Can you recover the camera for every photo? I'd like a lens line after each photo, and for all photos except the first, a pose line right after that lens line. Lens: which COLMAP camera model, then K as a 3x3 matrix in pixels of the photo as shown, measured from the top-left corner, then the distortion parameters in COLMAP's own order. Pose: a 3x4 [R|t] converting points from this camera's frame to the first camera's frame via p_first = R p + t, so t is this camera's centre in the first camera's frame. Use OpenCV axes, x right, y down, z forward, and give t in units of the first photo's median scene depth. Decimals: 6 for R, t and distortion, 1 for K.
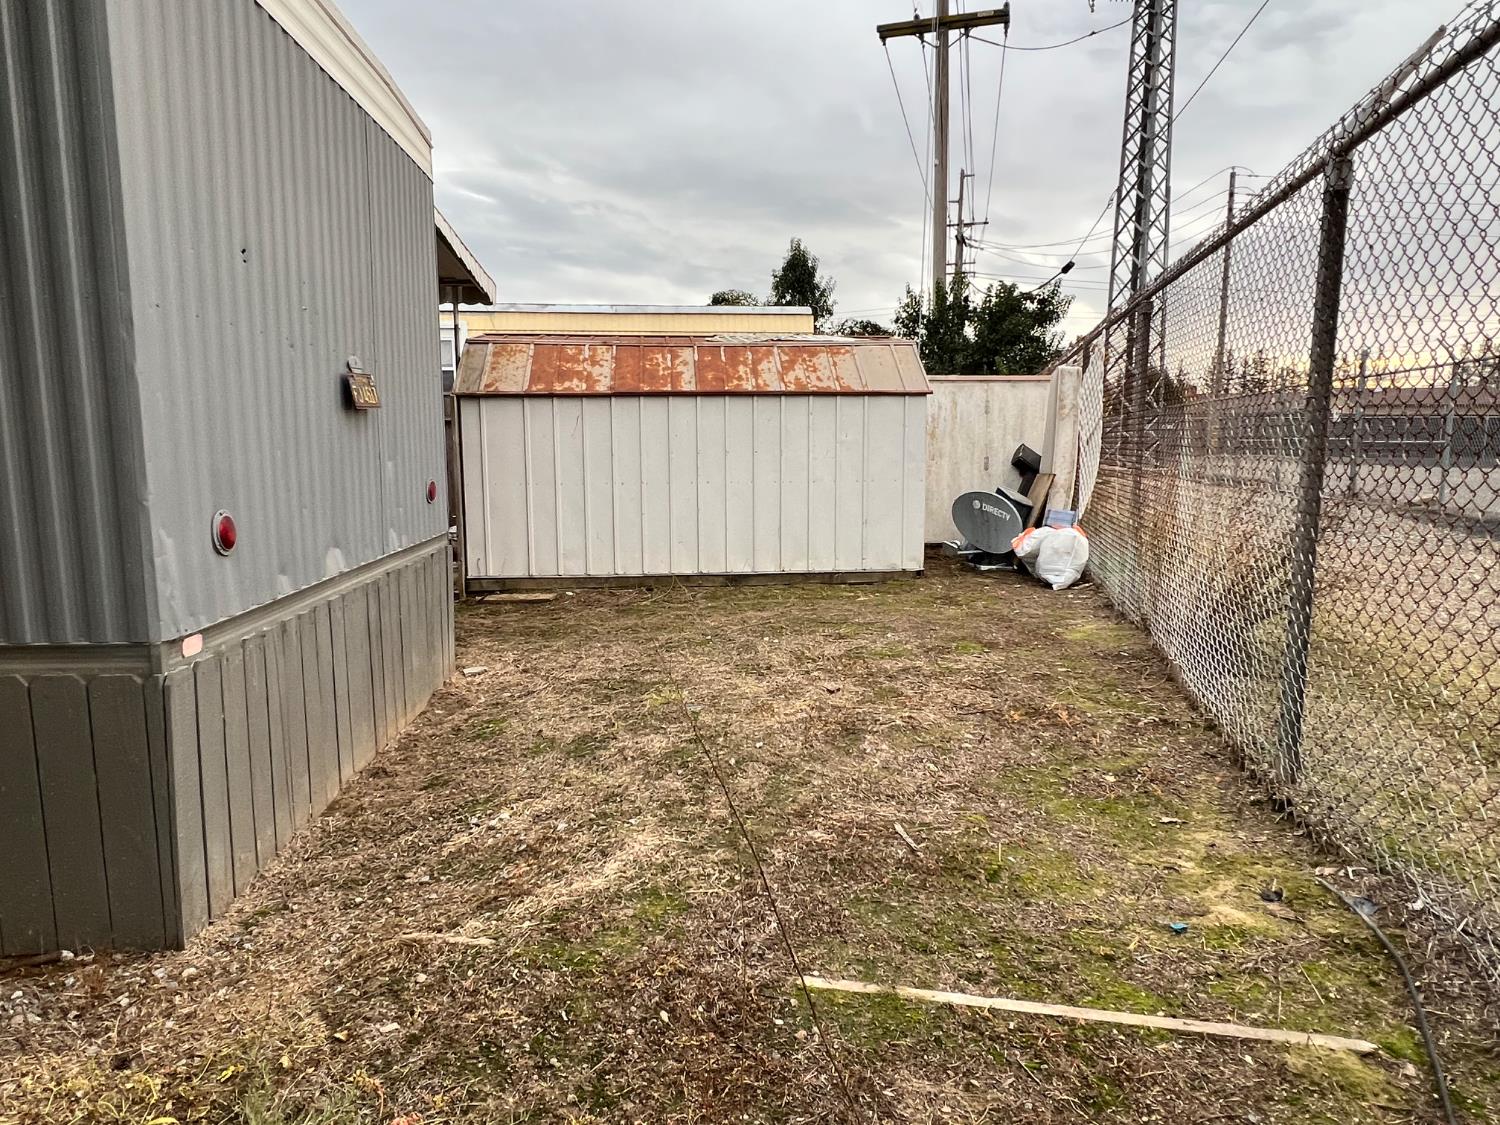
lens RADIAL K [[928.2, 0, 754.2], [0, 928.2, 561.9], [0, 0, 1]] dist [-0.005027, -0.003606]
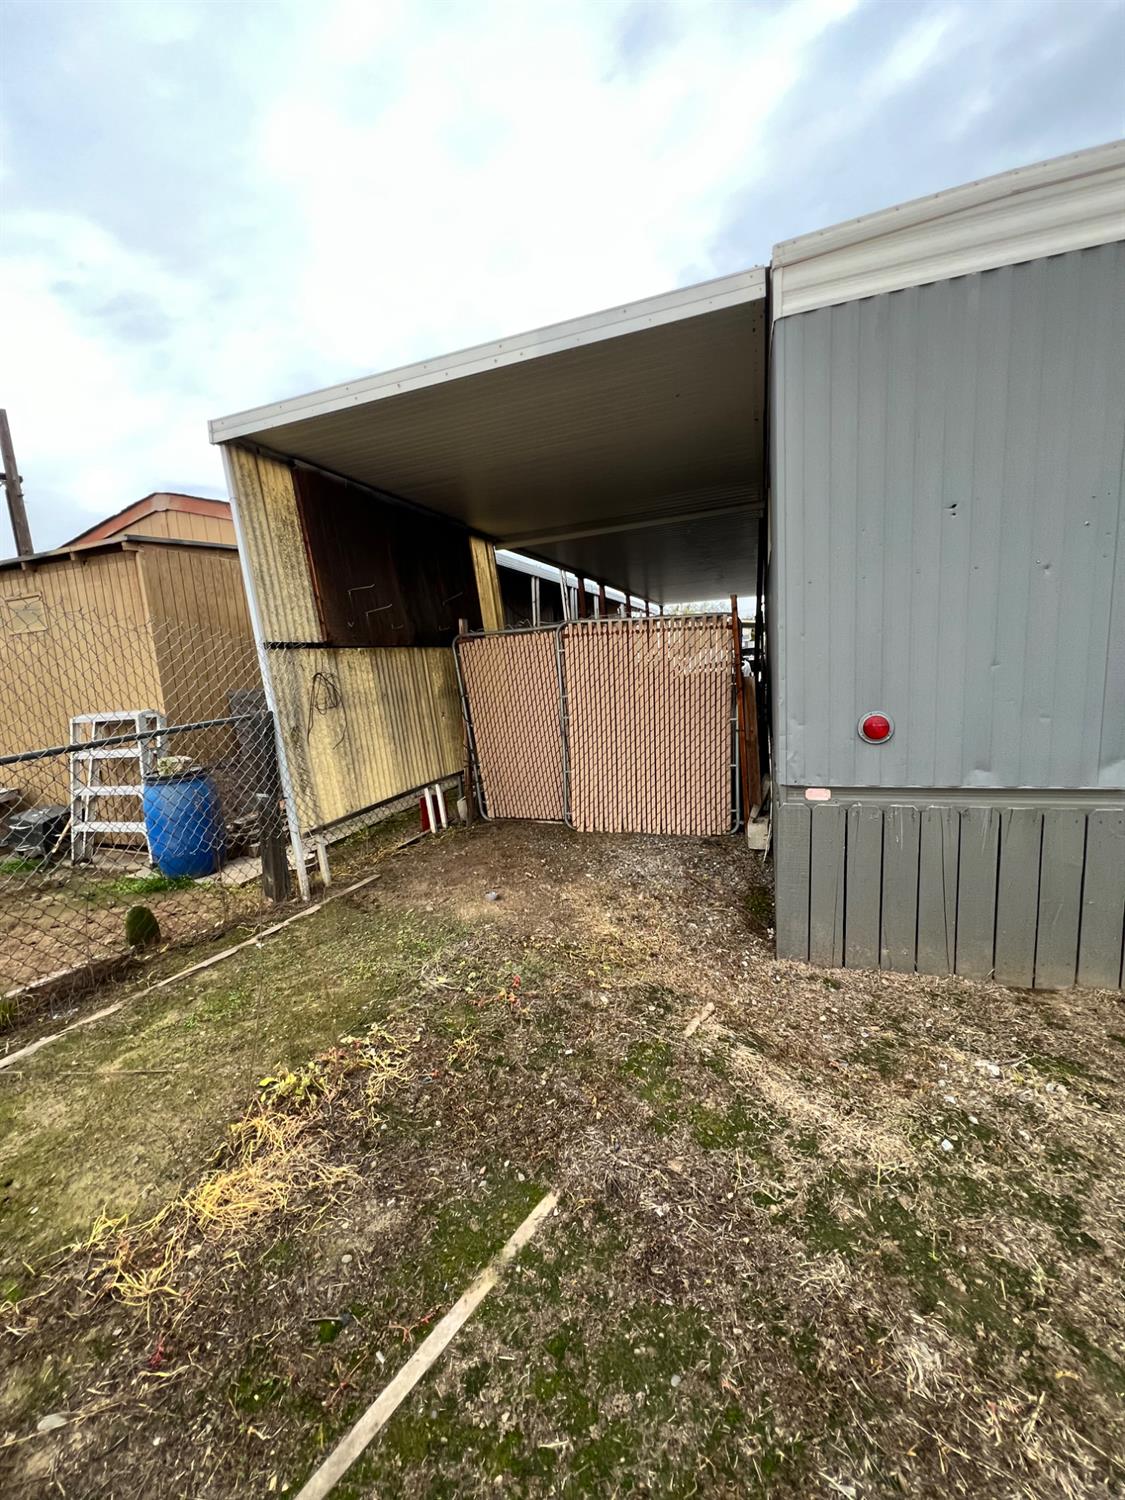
lens RADIAL K [[601.4, 0, 563.5], [0, 601.4, 748.4], [0, 0, 1]] dist [-0.005761, 0.000522]
pose [[-0.383240, 0.160141, -0.909660, 0.484809], [-0.064011, 0.977882, 0.199119, -0.164335], [0.921428, 0.134539, -0.364513, 0.969757]]
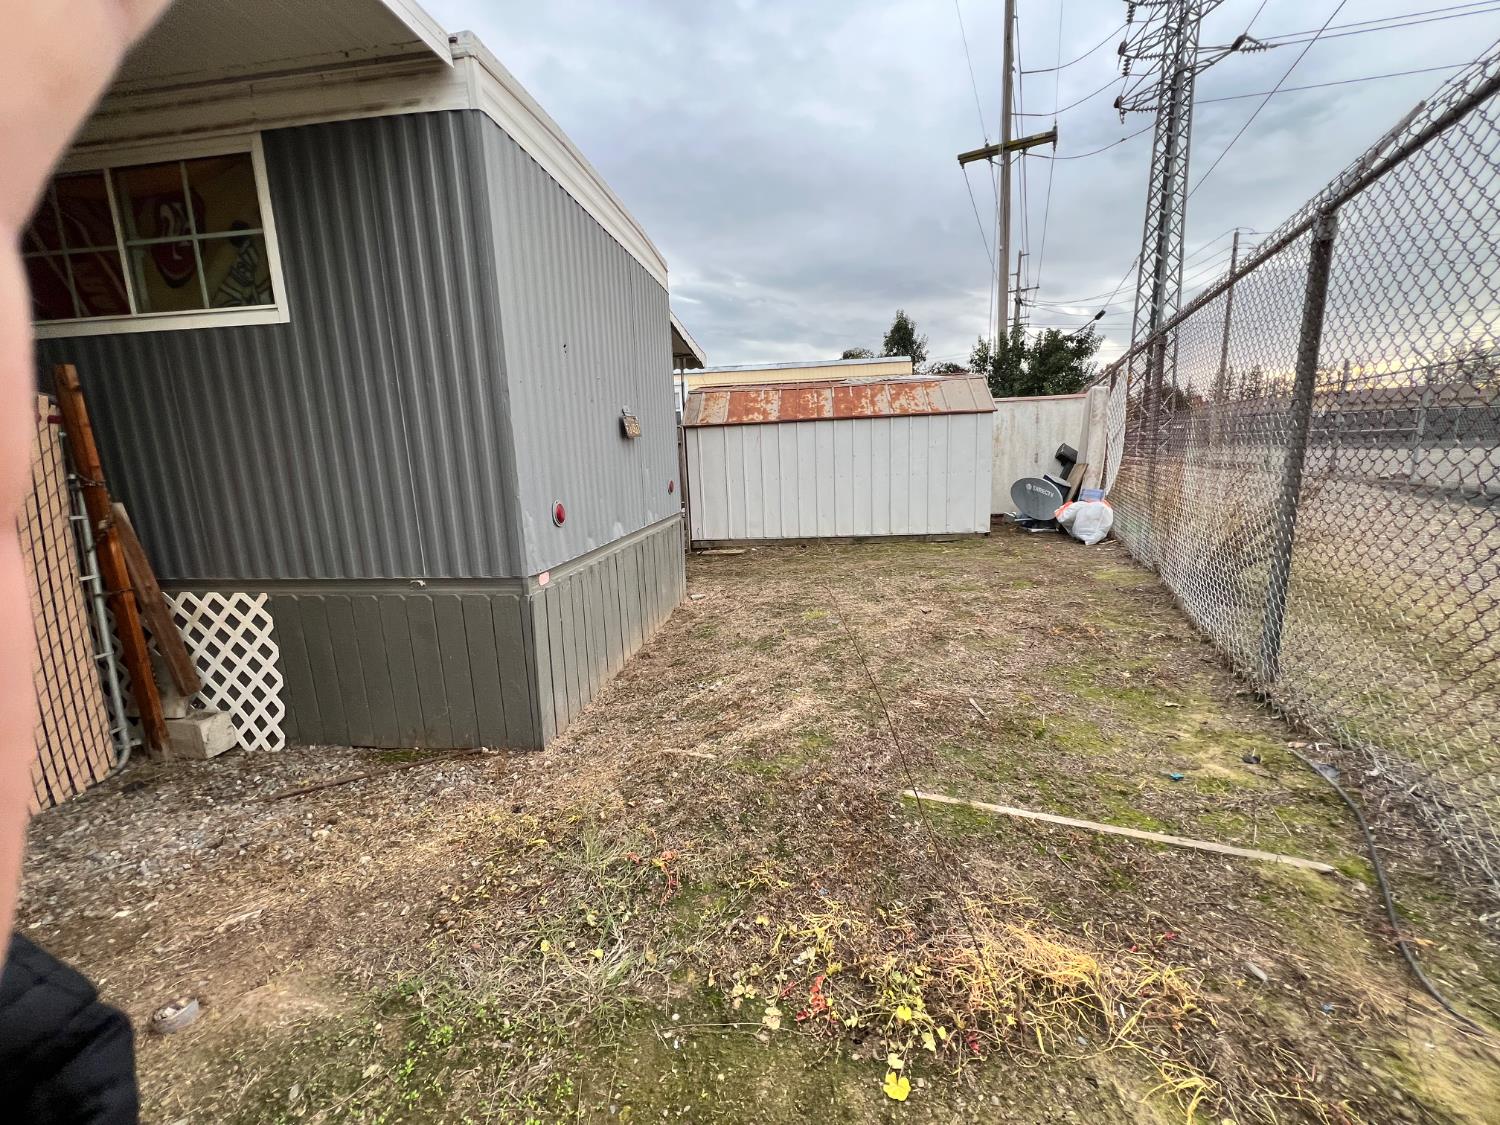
lens RADIAL K [[601.4, 0, 747.9], [0, 601.4, 558.4], [0, 0, 1]] dist [-0.005761, 0.000522]
pose [[0.979922, -0.001648, -0.199373, -0.007701], [0.011012, 0.998887, 0.045871, 0.004733], [0.199075, -0.047146, 0.978850, -0.024833]]
